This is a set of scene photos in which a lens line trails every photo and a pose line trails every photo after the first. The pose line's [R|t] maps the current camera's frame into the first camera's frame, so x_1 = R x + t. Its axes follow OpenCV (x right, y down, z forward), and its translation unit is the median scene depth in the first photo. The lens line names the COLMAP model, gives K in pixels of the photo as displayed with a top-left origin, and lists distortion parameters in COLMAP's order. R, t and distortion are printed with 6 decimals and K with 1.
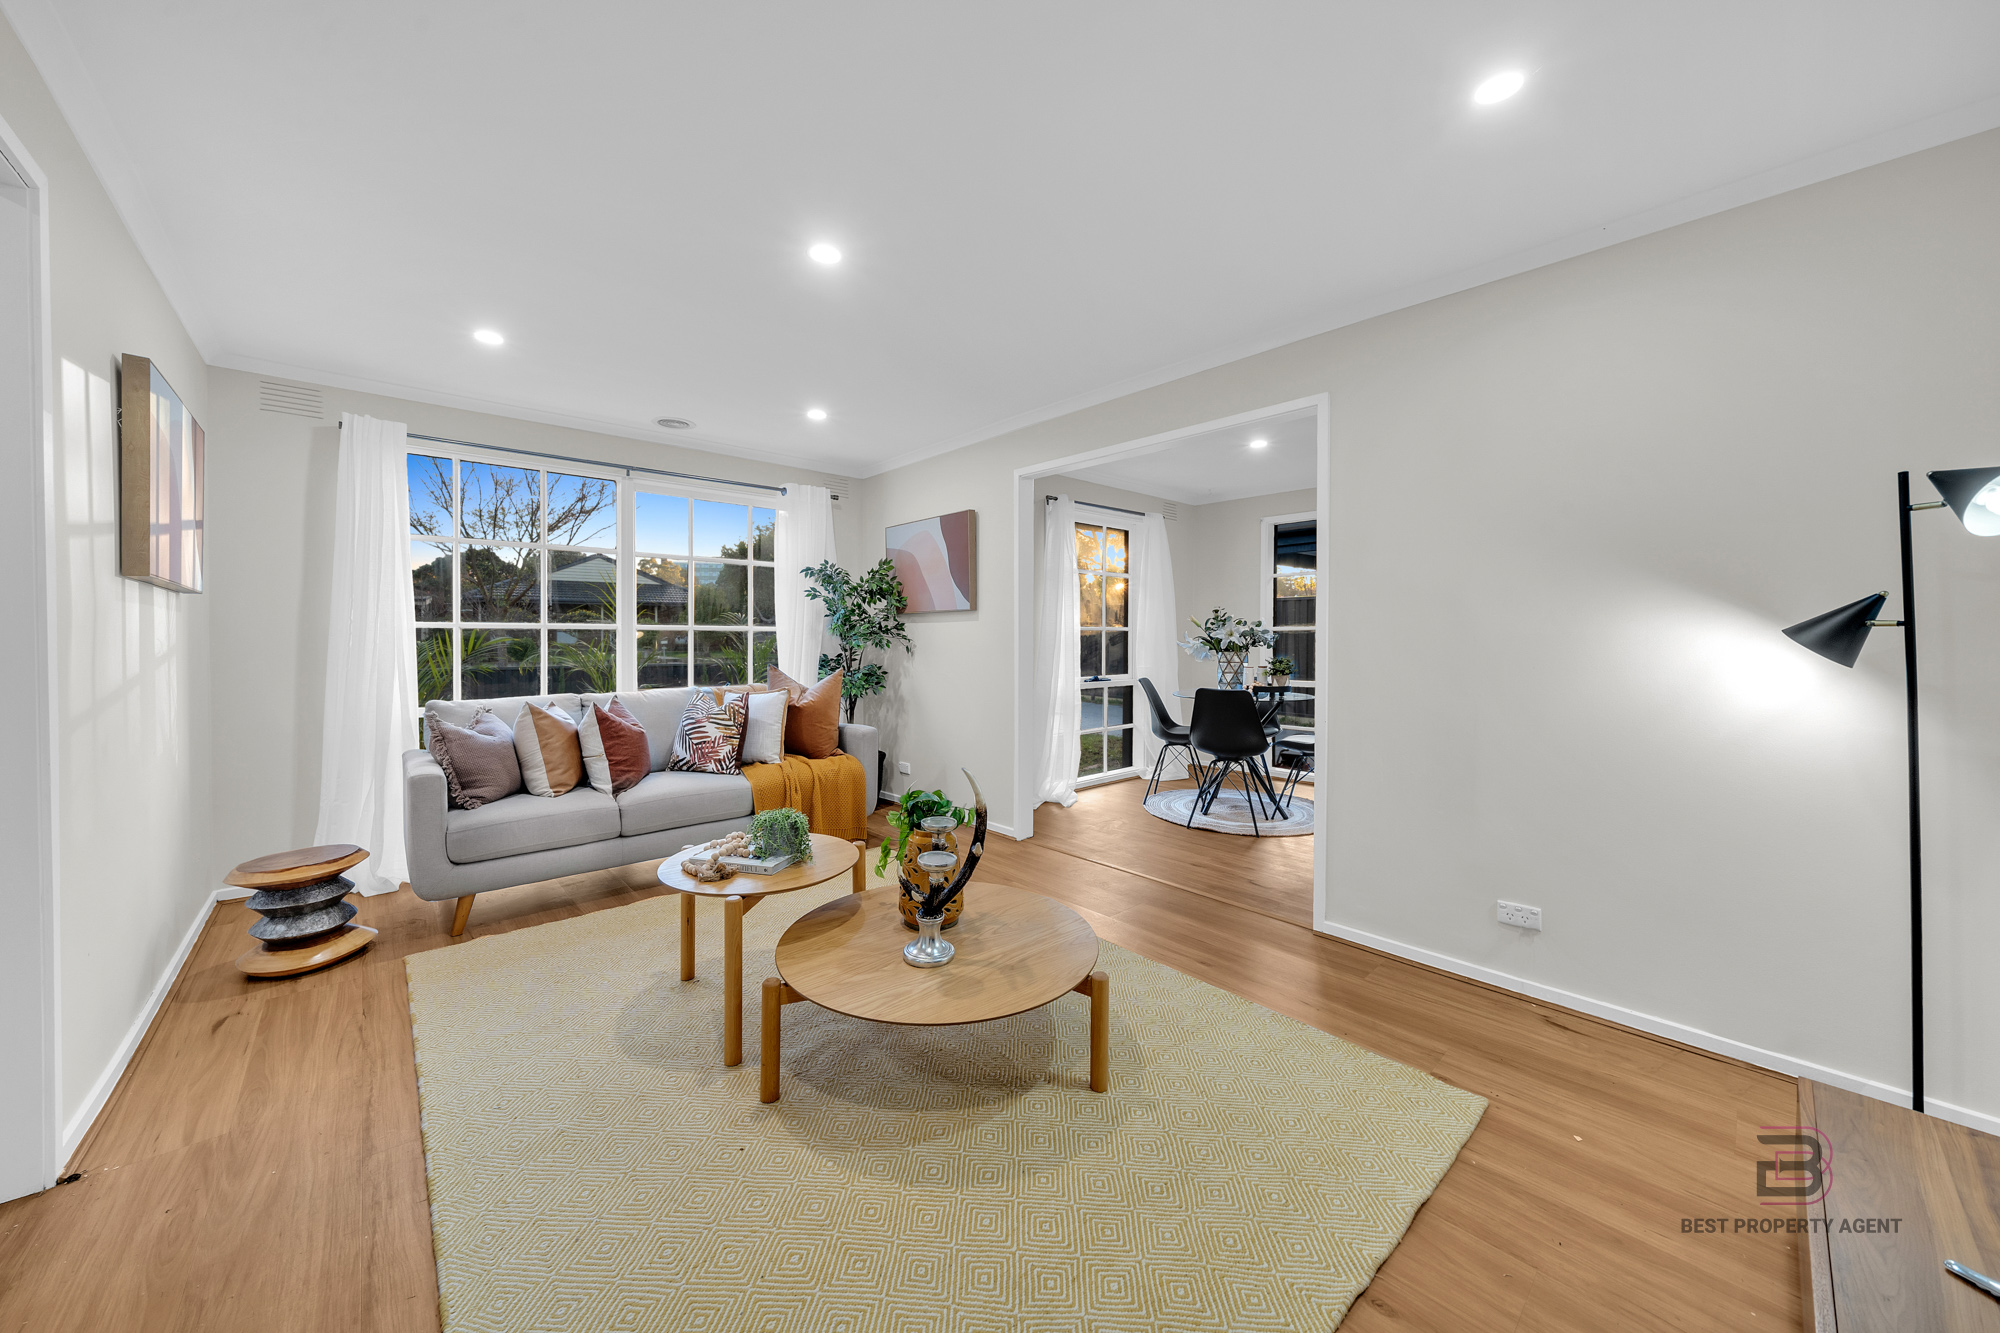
lens RADIAL K [[702.9, 0, 1013.9], [0, 702.9, 658.3], [0, 0, 1]] dist [-0.005445, 0.000219]
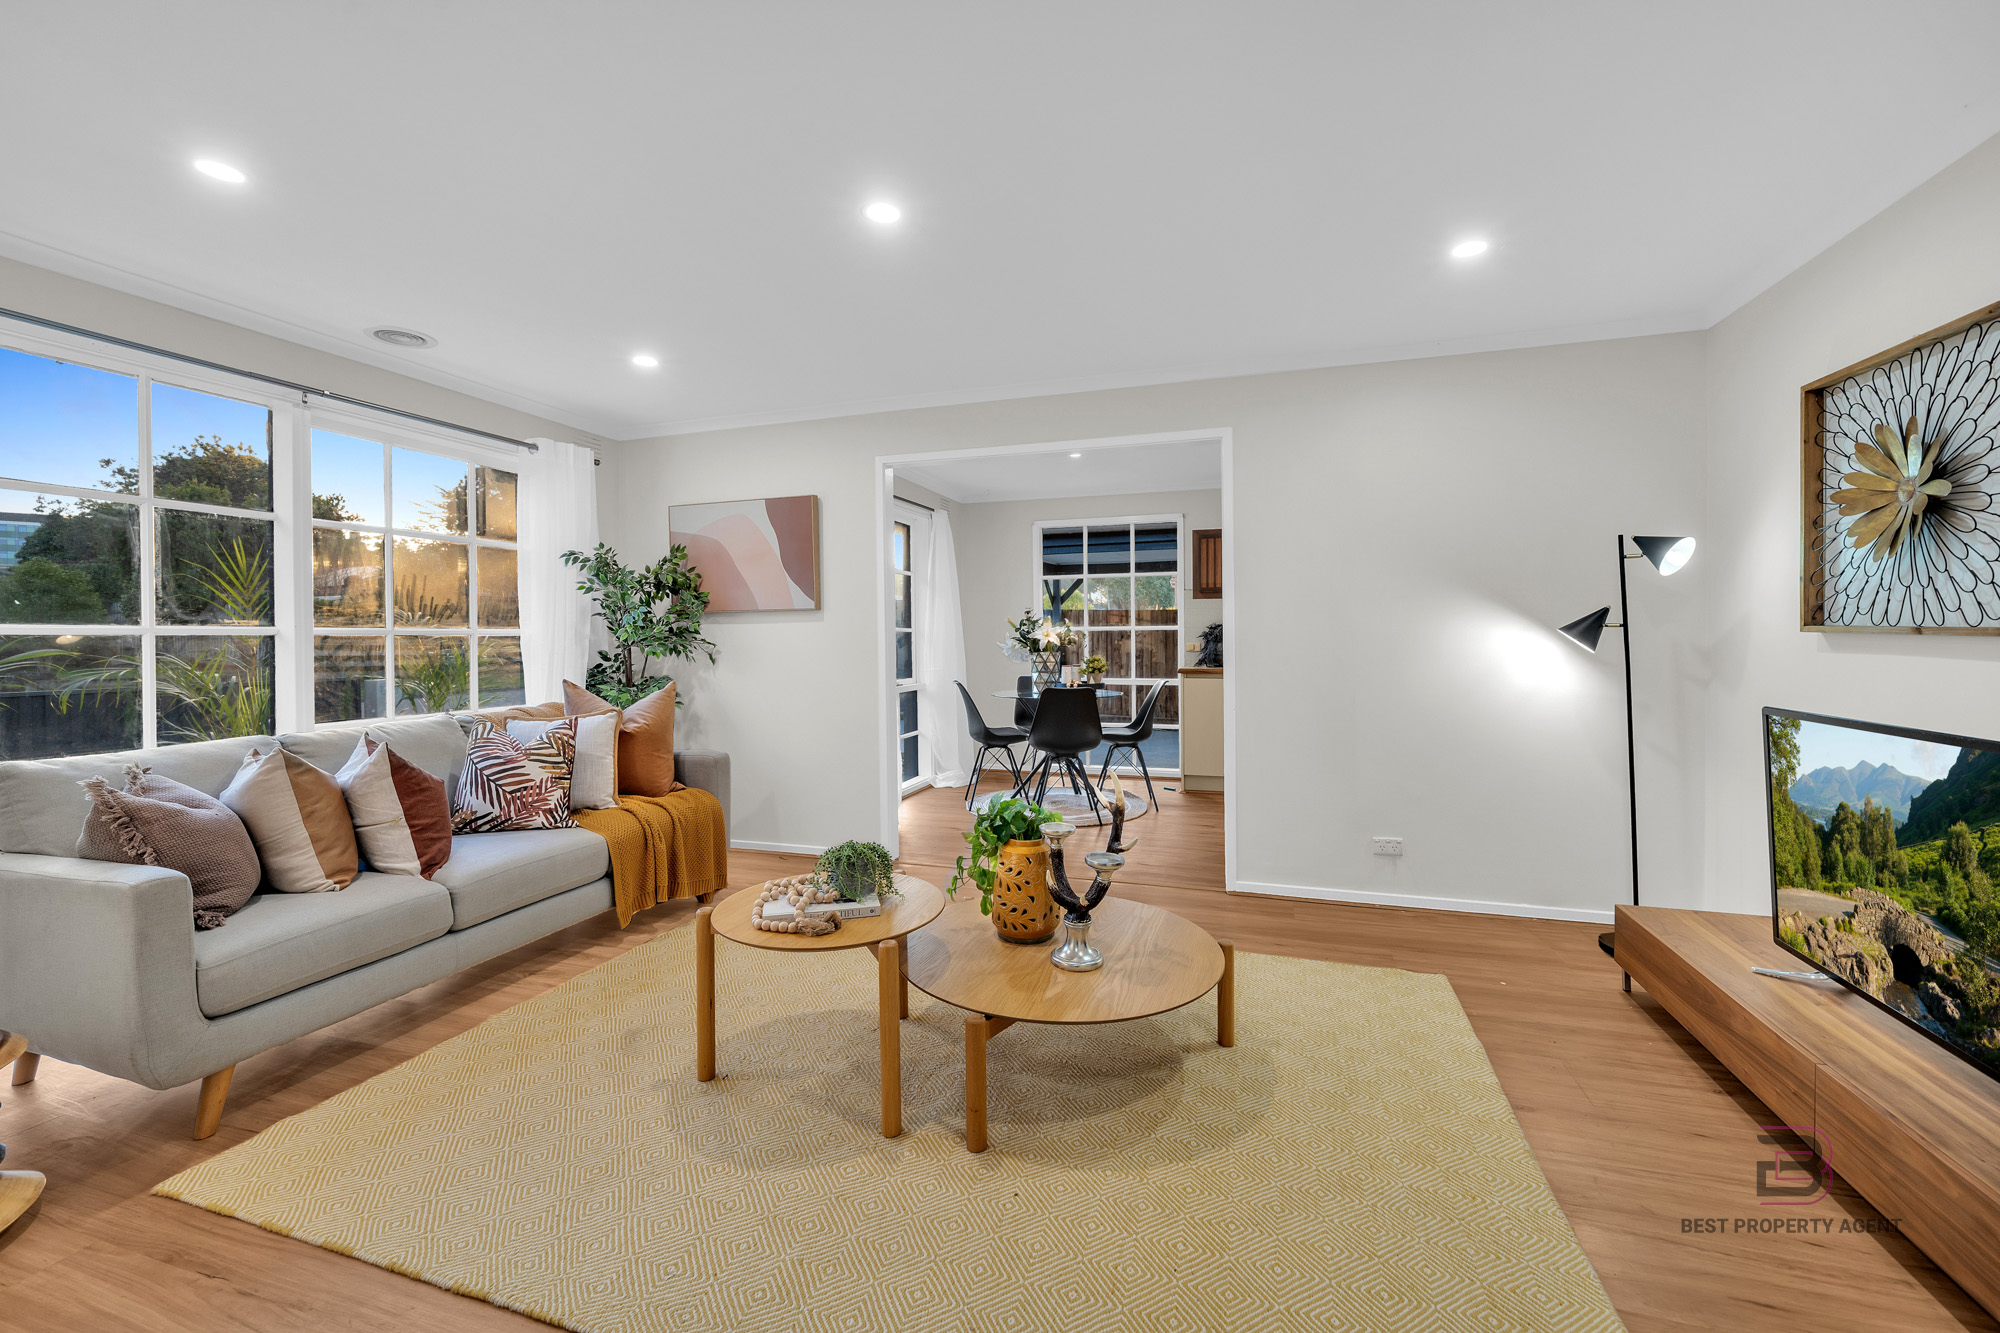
lens RADIAL K [[780.0, 0, 1018.6], [0, 780.0, 650.9], [0, 0, 1]] dist [-0.001626, -0.000672]
pose [[0.869402, -0.018061, 0.493776, -0.403506], [0.024899, 0.999664, -0.007275, -0.005006], [-0.493478, 0.018619, 0.869559, 0.040678]]
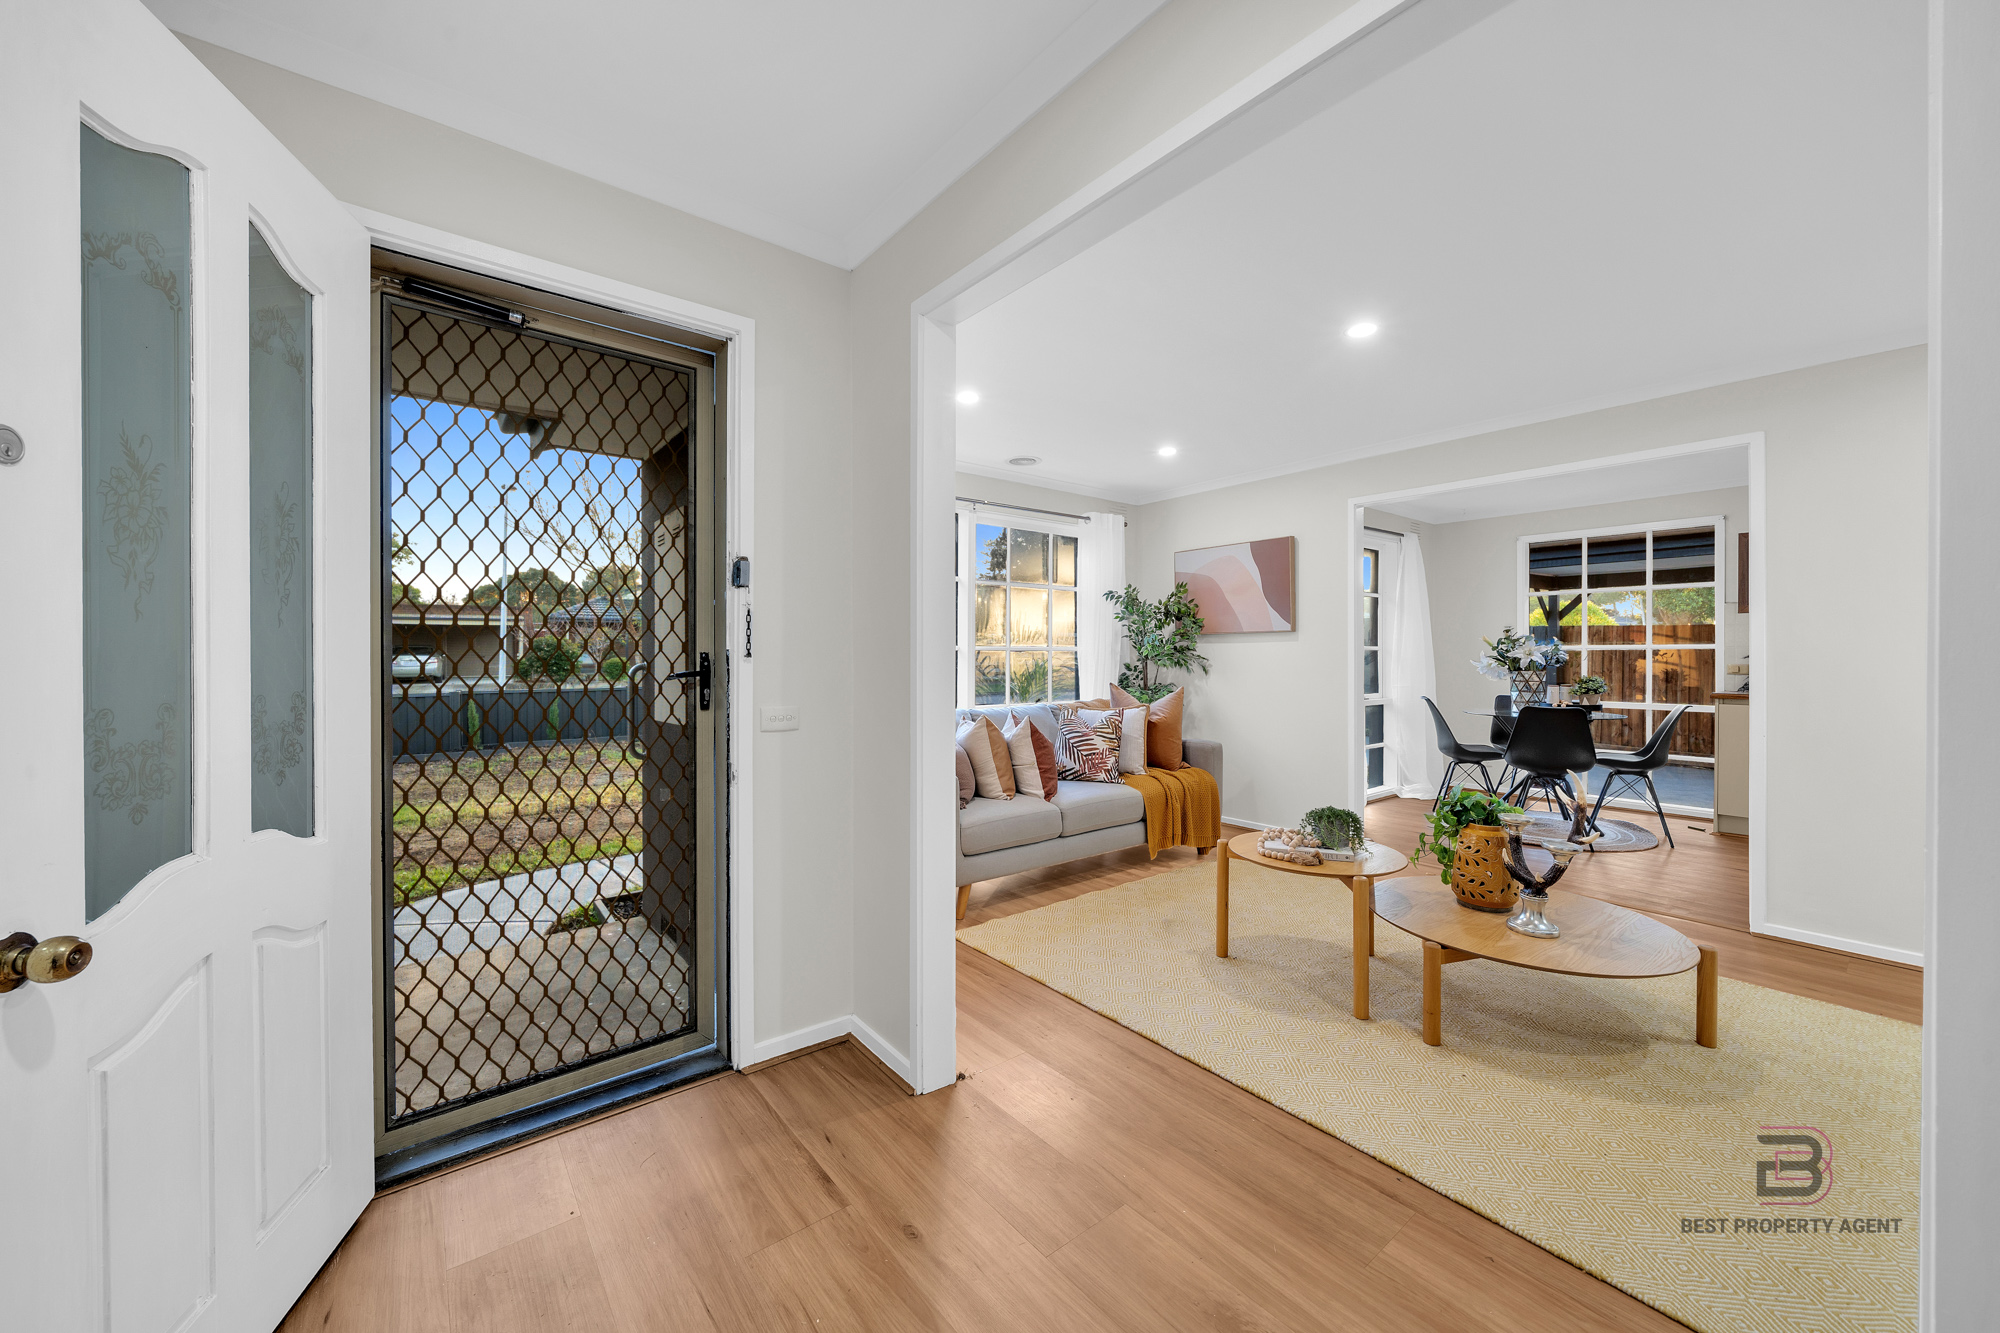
lens RADIAL K [[743.6, 0, 1011.3], [0, 743.6, 661.3], [0, 0, 1]] dist [-0.008270, 0.000269]
pose [[0.997148, -0.001498, -0.075459, -0.495276], [-0.000218, 0.999742, -0.022721, 0.001861], [0.075474, 0.022672, 0.996890, -0.169951]]
